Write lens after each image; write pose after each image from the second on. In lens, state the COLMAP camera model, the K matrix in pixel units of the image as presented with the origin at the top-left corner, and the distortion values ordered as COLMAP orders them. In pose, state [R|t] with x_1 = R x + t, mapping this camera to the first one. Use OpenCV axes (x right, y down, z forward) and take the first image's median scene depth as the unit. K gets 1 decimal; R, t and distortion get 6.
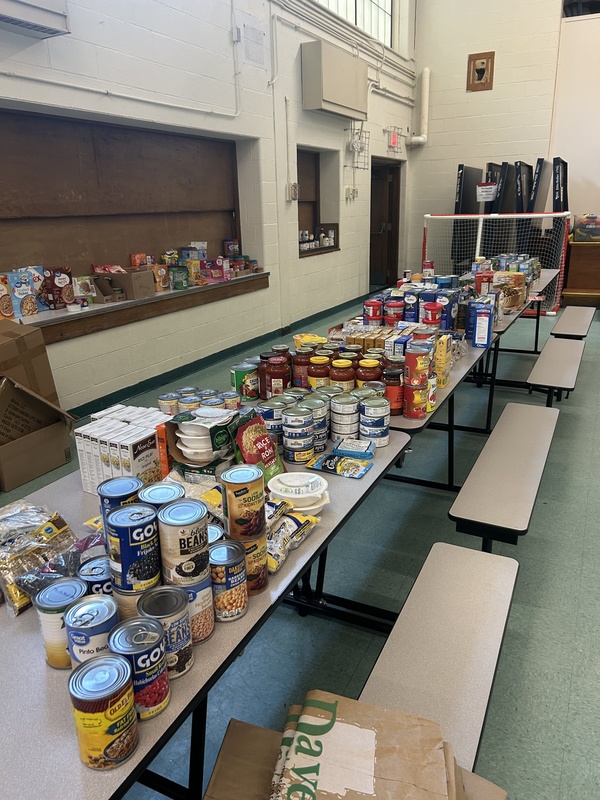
lens RADIAL K [[601.4, 0, 300.0], [0, 601.4, 400.0], [0, 0, 1]] dist [0.013154, 0.000300]
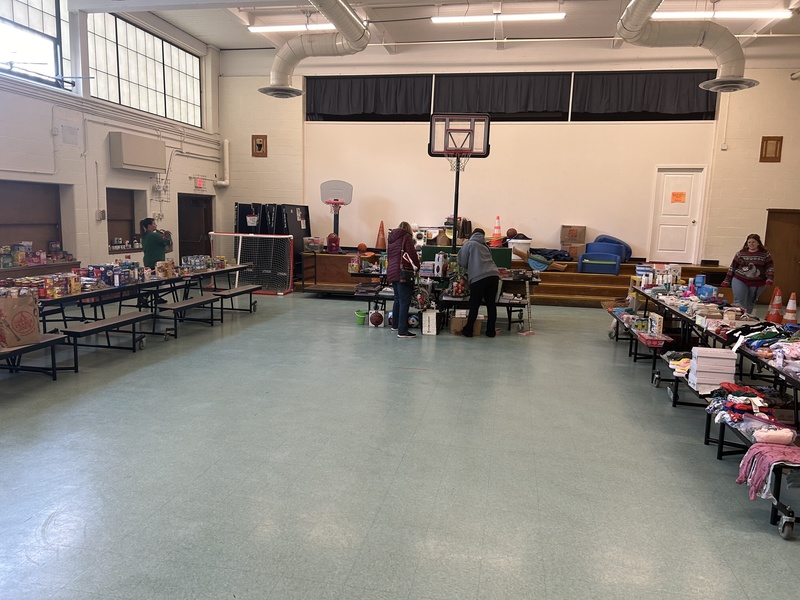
lens RADIAL K [[601.4, 0, 401.6], [0, 601.4, 314.6], [0, 0, 1]] dist [0.013154, 0.000300]
pose [[0.962736, 0.014499, 0.270054, 0.324310], [0.026257, 0.988833, -0.146693, 0.180827], [-0.269165, 0.148318, 0.951605, -0.724255]]
